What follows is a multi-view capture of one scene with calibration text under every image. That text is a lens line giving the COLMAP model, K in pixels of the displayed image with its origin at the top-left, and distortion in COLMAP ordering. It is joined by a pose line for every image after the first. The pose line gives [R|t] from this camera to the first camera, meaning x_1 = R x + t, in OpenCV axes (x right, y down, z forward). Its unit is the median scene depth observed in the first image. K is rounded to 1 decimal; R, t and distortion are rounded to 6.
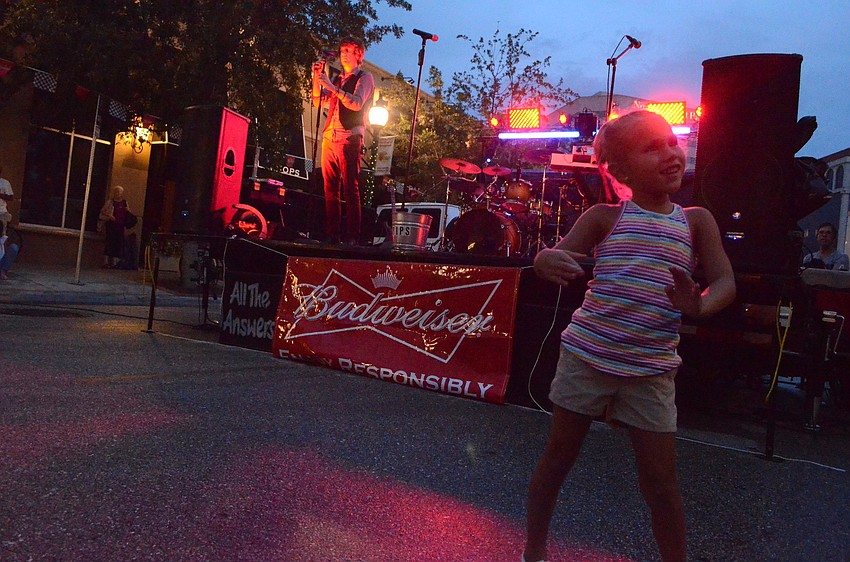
lens RADIAL K [[673.7, 0, 425.0], [0, 673.7, 281.0], [0, 0, 1]] dist [-0.072417, -0.000822]
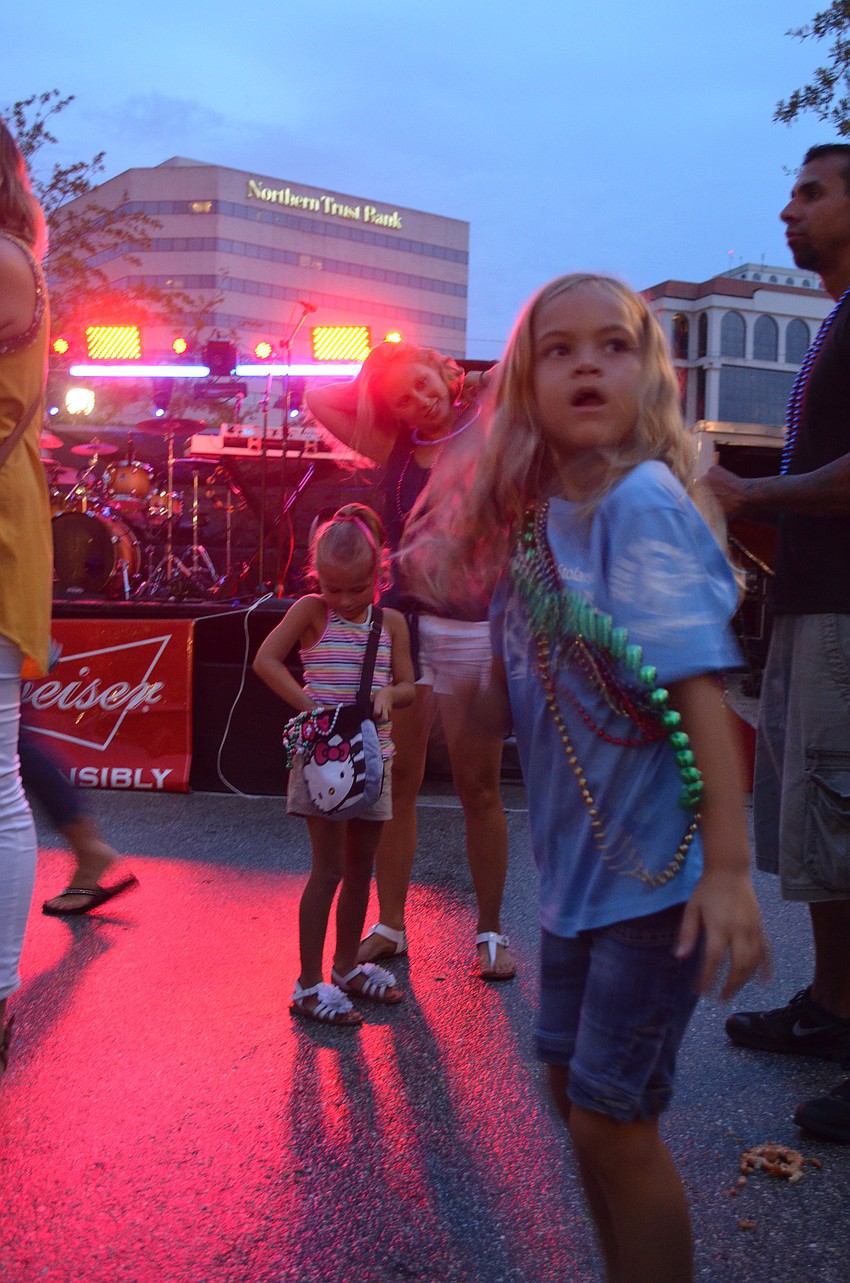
lens RADIAL K [[2581.5, 0, 425.0], [0, 2581.5, 641.5], [0, 0, 1]] dist [-0.401031, 0.229682]
pose [[0.919055, -0.091428, 0.383377, -0.629791], [0.068513, 0.994973, 0.073040, -0.159843], [-0.388128, -0.040862, 0.920699, -1.544799]]
